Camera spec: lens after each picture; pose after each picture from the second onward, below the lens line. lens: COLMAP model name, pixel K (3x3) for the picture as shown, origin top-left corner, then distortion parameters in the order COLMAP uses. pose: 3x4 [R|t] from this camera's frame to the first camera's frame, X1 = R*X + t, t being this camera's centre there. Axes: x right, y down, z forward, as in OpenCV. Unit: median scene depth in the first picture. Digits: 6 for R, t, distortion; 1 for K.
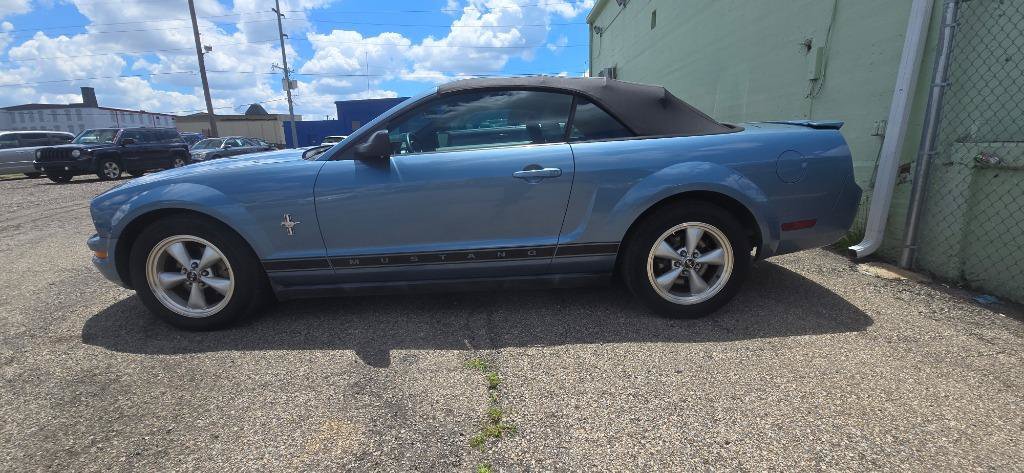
lens RADIAL K [[419.4, 0, 514.1], [0, 419.4, 236.6], [0, 0, 1]] dist [0.011916, -0.008450]
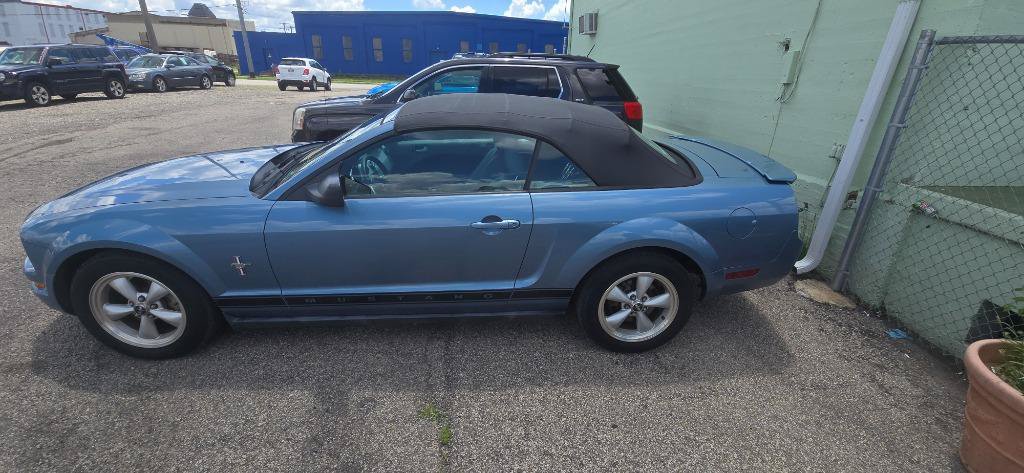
lens RADIAL K [[419.4, 0, 515.1], [0, 419.4, 231.0], [0, 0, 1]] dist [0.011916, -0.008450]
pose [[0.997153, 0.029674, 0.069325, 0.029851], [-0.041003, 0.984902, 0.168186, -0.280127], [-0.063288, -0.170550, 0.983315, 0.013270]]
